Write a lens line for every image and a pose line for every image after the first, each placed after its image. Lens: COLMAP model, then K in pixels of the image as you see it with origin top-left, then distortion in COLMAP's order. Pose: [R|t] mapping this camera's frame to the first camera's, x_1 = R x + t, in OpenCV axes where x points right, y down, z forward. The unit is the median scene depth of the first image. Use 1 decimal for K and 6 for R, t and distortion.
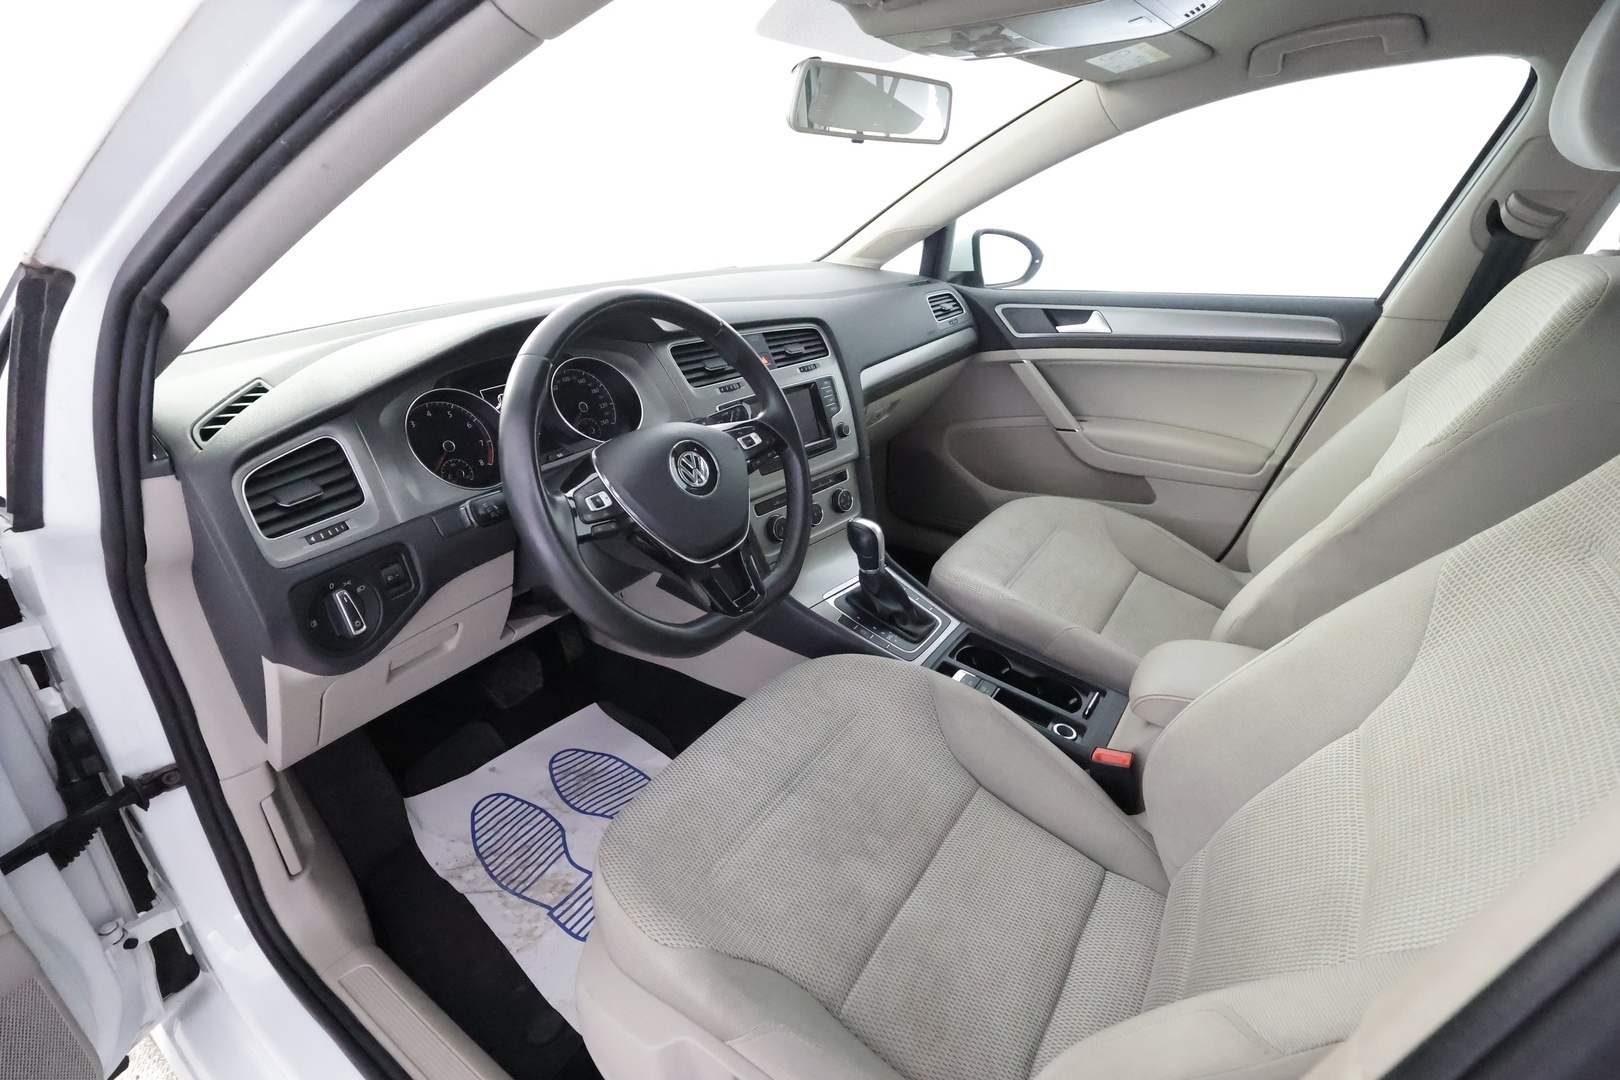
lens RADIAL K [[751.5, 0, 810.0], [0, 751.5, 540.0], [0, 0, 1]] dist [-0.002291, 0.001011]
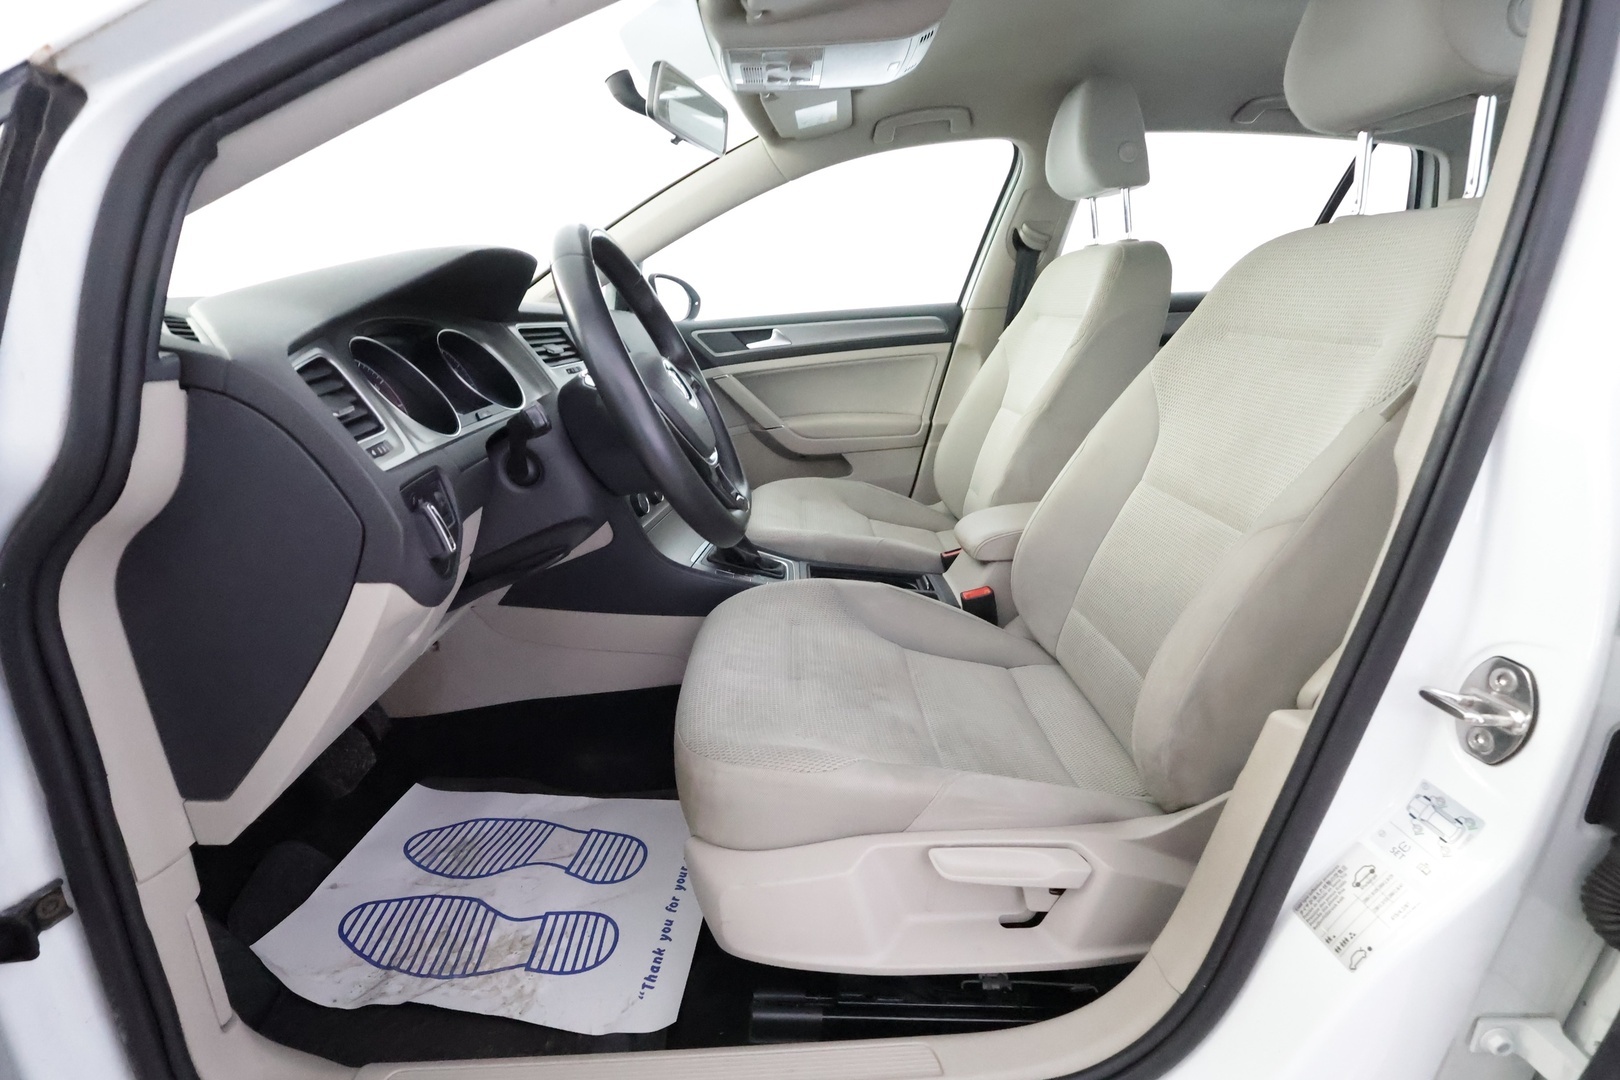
lens RADIAL K [[753.2, 0, 810.0], [0, 753.2, 540.0], [0, 0, 1]] dist [-0.004012, -0.000339]
pose [[0.805792, -0.188771, 0.561306, -0.430926], [0.270465, 0.960517, -0.065242, 0.159833], [-0.526828, 0.204385, 0.825033, 0.034751]]
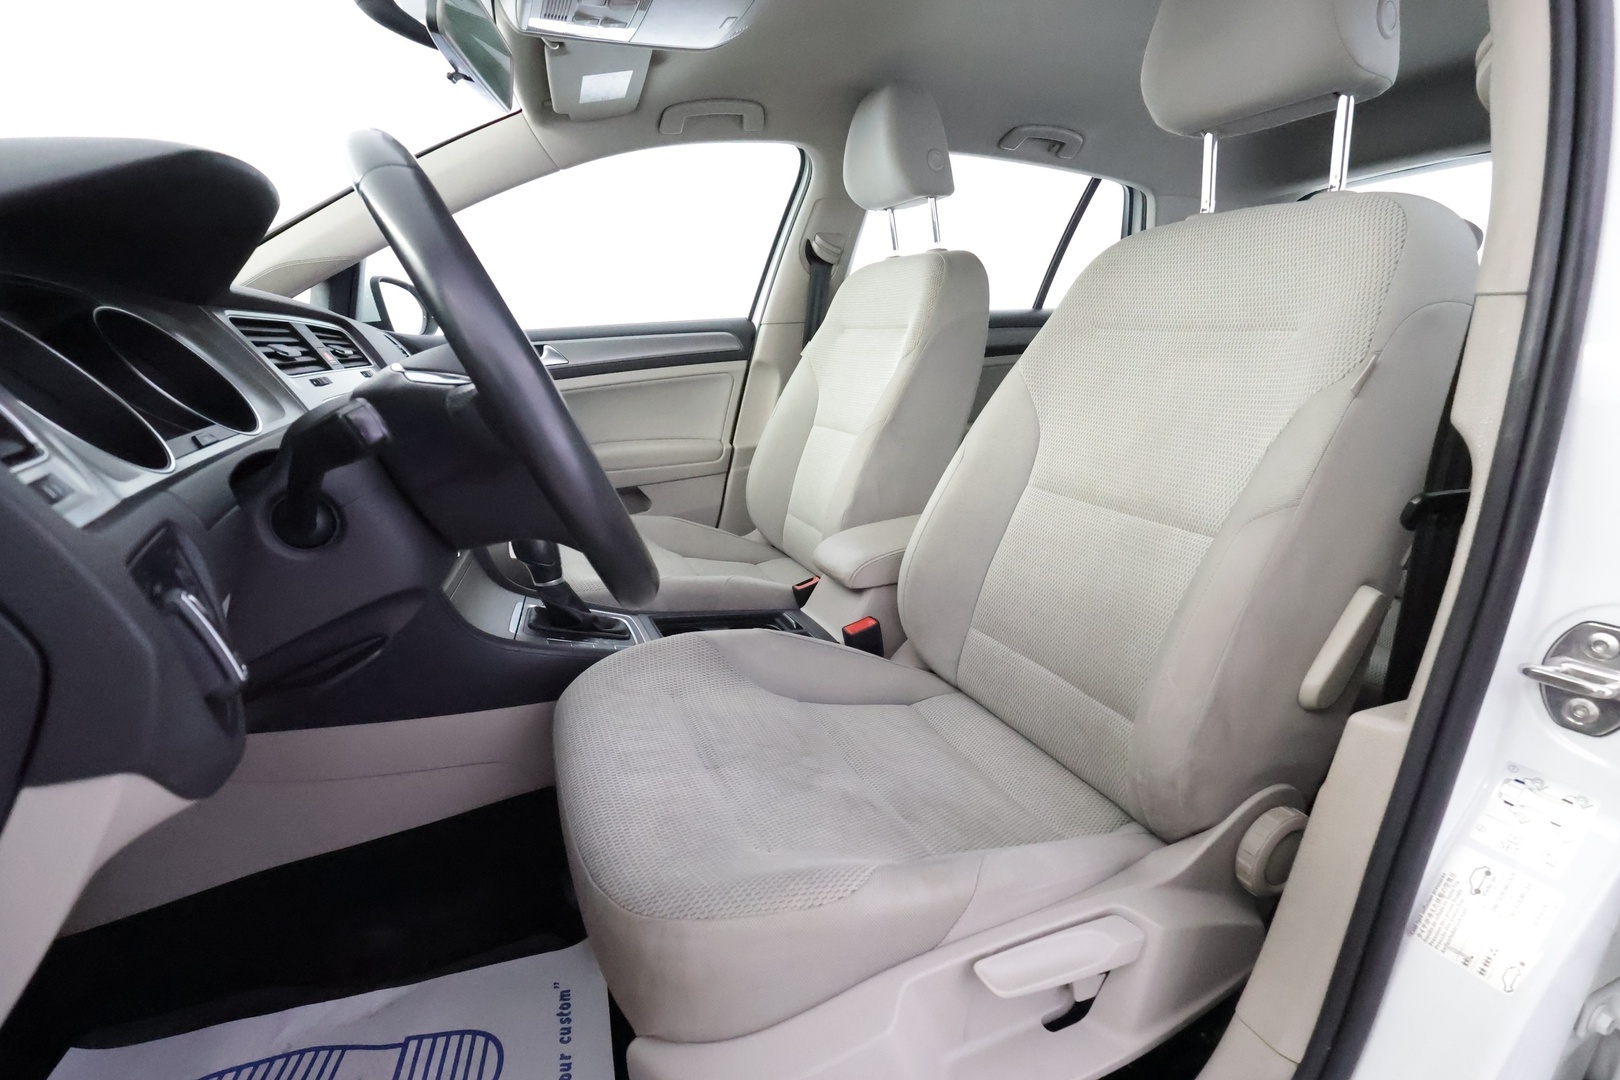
lens RADIAL K [[753.2, 0, 810.0], [0, 753.2, 540.0], [0, 0, 1]] dist [-0.004012, -0.000339]
pose [[0.534422, -0.224477, 0.814864, -0.437467], [0.376914, 0.926214, 0.007955, 0.097616], [-0.756524, 0.302883, 0.579598, 0.263774]]
